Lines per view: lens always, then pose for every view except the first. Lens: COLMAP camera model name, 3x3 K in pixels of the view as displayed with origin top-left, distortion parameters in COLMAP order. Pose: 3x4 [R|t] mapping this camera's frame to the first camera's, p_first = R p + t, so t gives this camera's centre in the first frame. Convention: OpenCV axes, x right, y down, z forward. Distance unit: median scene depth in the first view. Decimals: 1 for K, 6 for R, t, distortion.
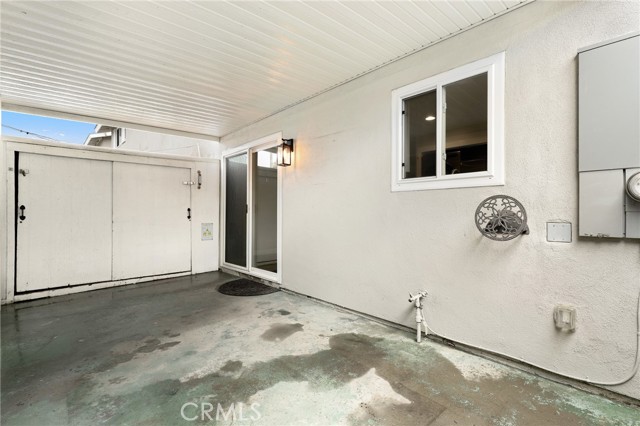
lens RADIAL K [[294.8, 0, 322.3], [0, 294.8, 214.3], [0, 0, 1]] dist [0.002010, 0.000194]
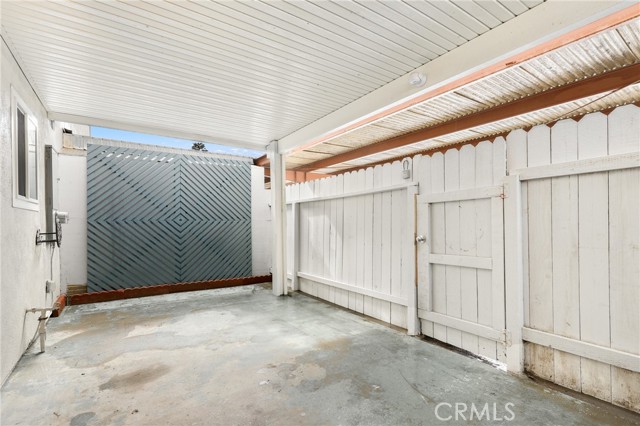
lens RADIAL K [[299.2, 0, 323.6], [0, 299.2, 213.0], [0, 0, 1]] dist [0.001212, -0.000120]
pose [[-0.990108, 0.025951, 0.137887, -0.780368], [0.022508, 0.999396, -0.026470, -0.020421], [-0.138491, -0.023105, -0.990094, 1.790412]]
